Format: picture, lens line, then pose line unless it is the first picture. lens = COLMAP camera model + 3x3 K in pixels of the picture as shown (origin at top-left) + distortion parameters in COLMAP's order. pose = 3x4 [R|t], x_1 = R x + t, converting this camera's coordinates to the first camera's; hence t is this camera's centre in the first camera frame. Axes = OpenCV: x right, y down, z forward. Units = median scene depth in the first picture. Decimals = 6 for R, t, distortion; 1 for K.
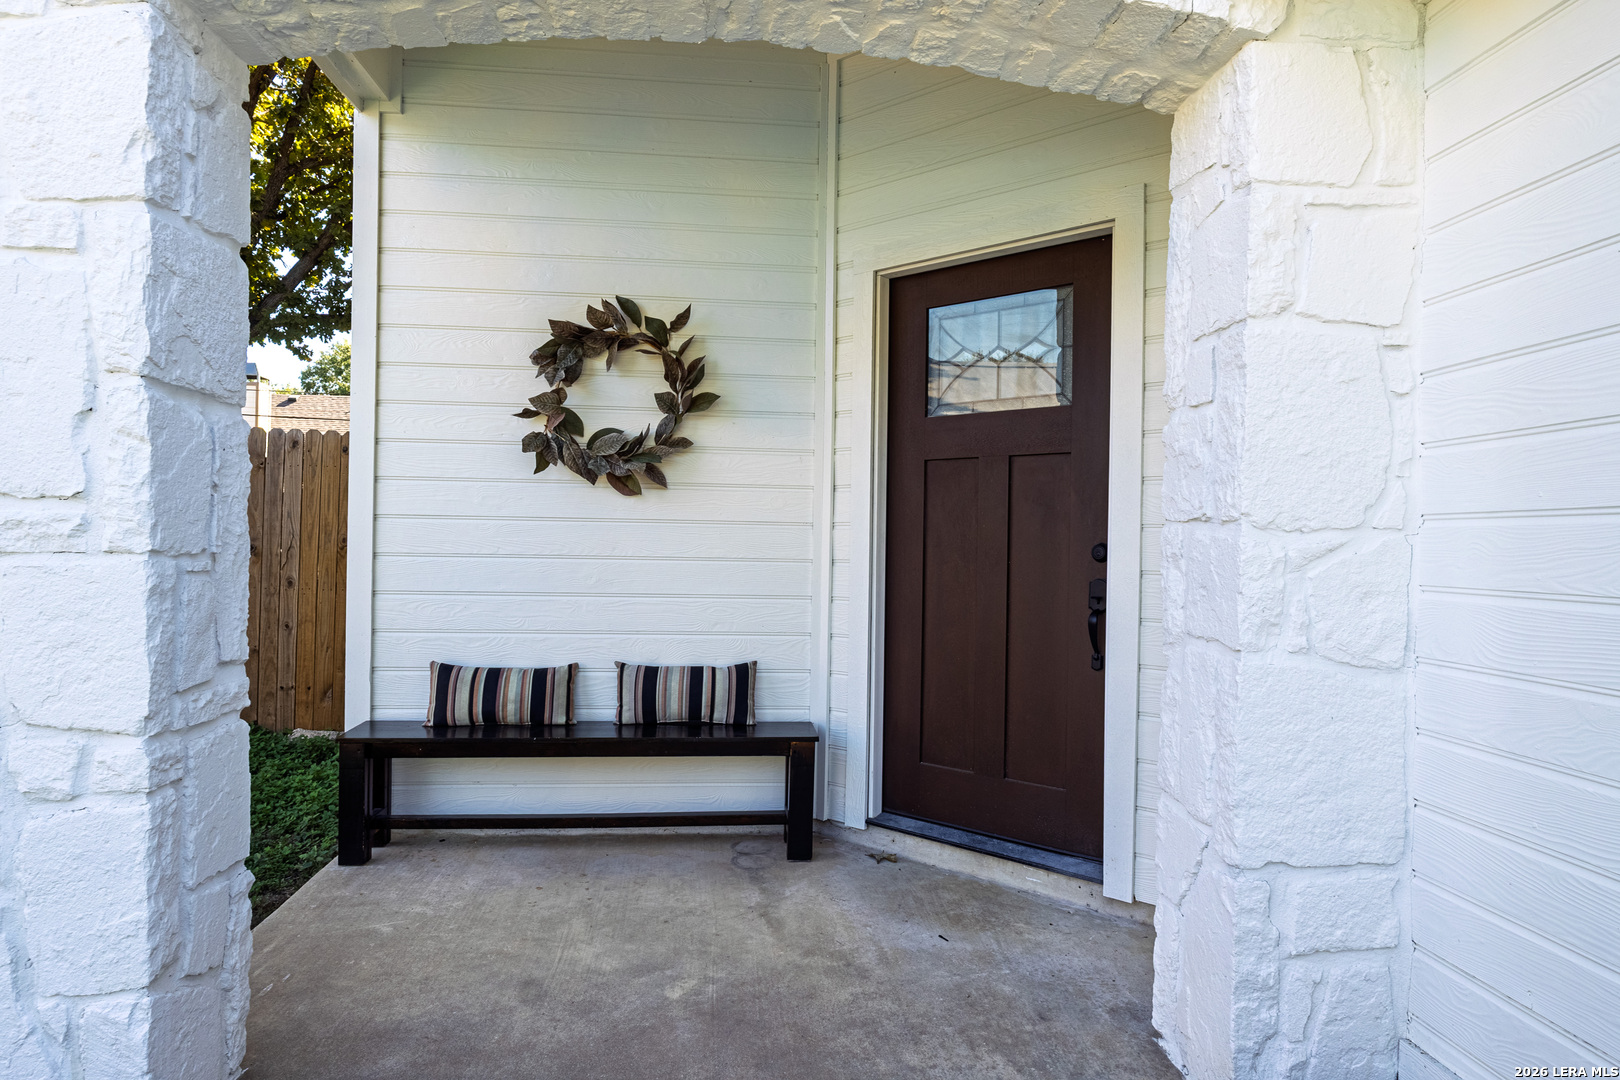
lens RADIAL K [[926.5, 0, 810.0], [0, 926.5, 540.0], [0, 0, 1]] dist [0.002004, -0.000311]
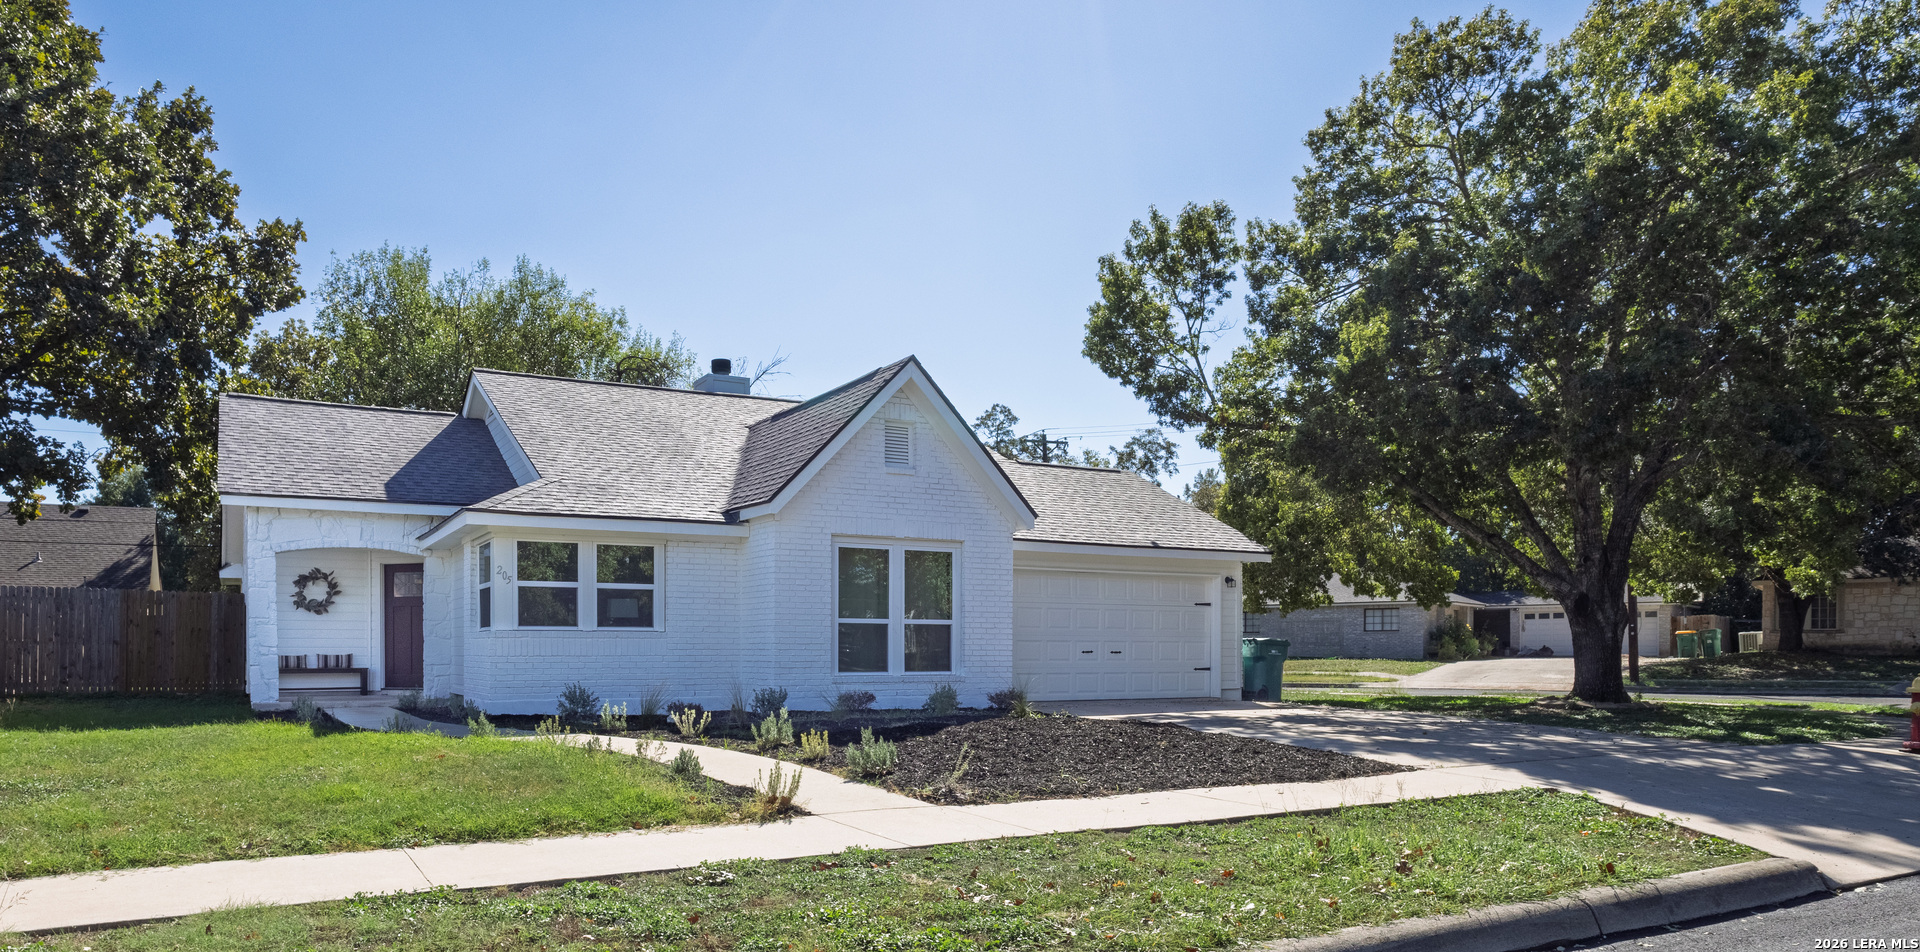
lens RADIAL K [[1199.7, 0, 867.3], [0, 1199.7, 657.4], [0, 0, 1]] dist [-0.000058, 0.000789]
pose [[0.923348, -0.019364, 0.383476, 0.012512], [0.016519, 0.999806, 0.010712, 0.130549], [-0.383609, -0.003556, 0.923489, -5.088999]]
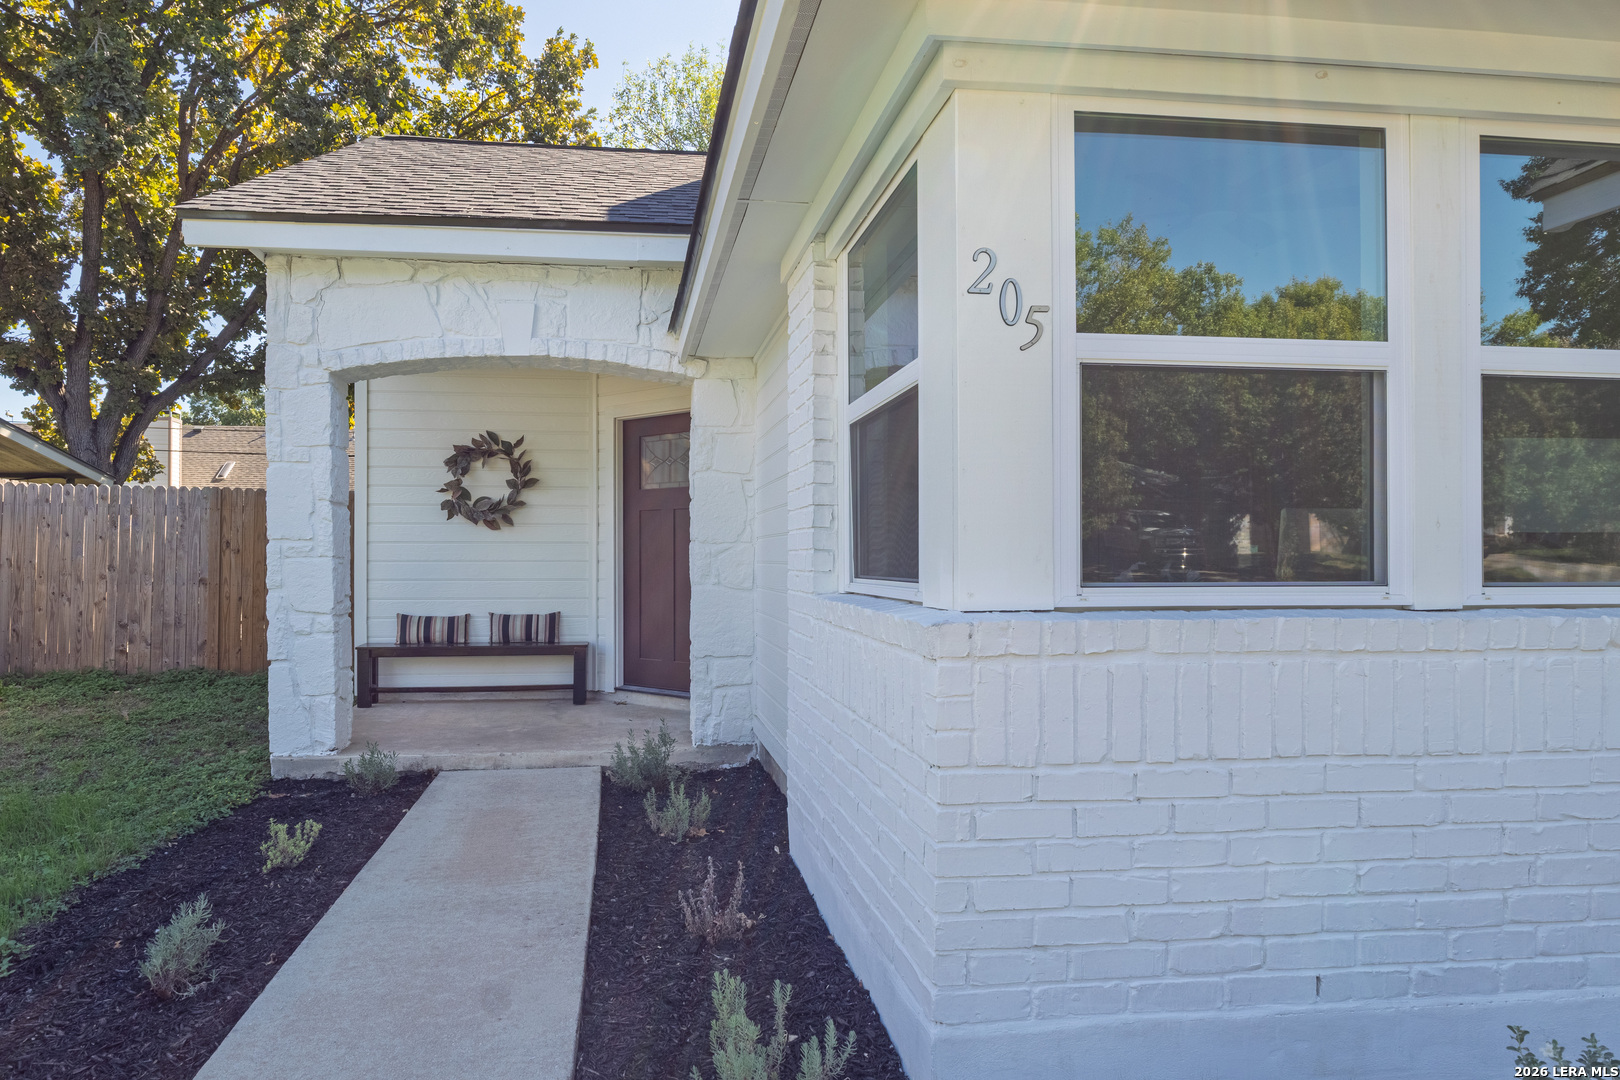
lens RADIAL K [[954.8, 0, 746.3], [0, 954.8, 549.6], [0, 0, 1]] dist [-0.006134, -0.000747]
pose [[0.999201, -0.017077, 0.036141, 0.278647], [0.017275, 0.999837, -0.005177, 0.014772], [-0.036047, 0.005797, 0.999333, -1.101926]]
